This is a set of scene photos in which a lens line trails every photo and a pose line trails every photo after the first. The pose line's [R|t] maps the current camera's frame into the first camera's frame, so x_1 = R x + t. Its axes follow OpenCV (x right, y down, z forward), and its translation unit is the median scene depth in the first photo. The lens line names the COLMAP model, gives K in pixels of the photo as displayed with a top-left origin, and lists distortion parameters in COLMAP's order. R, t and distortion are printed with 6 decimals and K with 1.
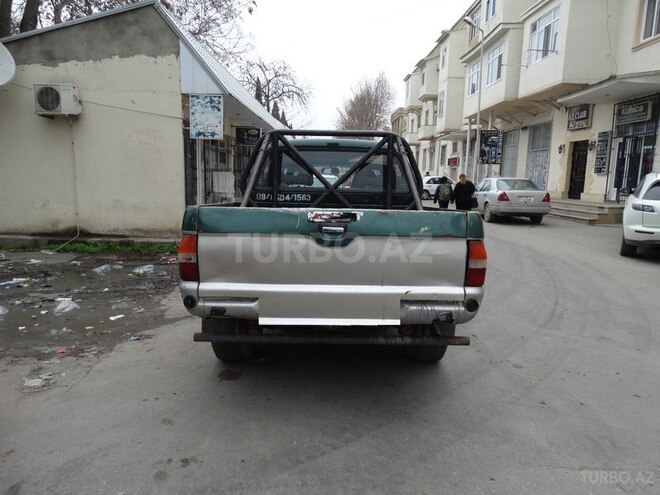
lens RADIAL K [[485.0, 0, 330.0], [0, 485.0, 247.5], [0, 0, 1]] dist [-0.001240, 0.002185]
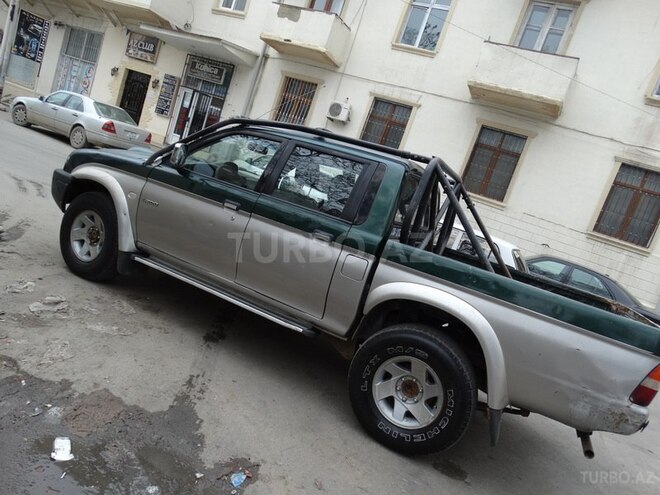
lens RADIAL K [[485.0, 0, 330.0], [0, 485.0, 247.5], [0, 0, 1]] dist [-0.001240, 0.002185]
pose [[0.396568, -0.020762, 0.917771, -0.257876], [-0.175345, 0.979625, 0.097928, -0.040541], [-0.901104, -0.199761, 0.384847, 0.227816]]
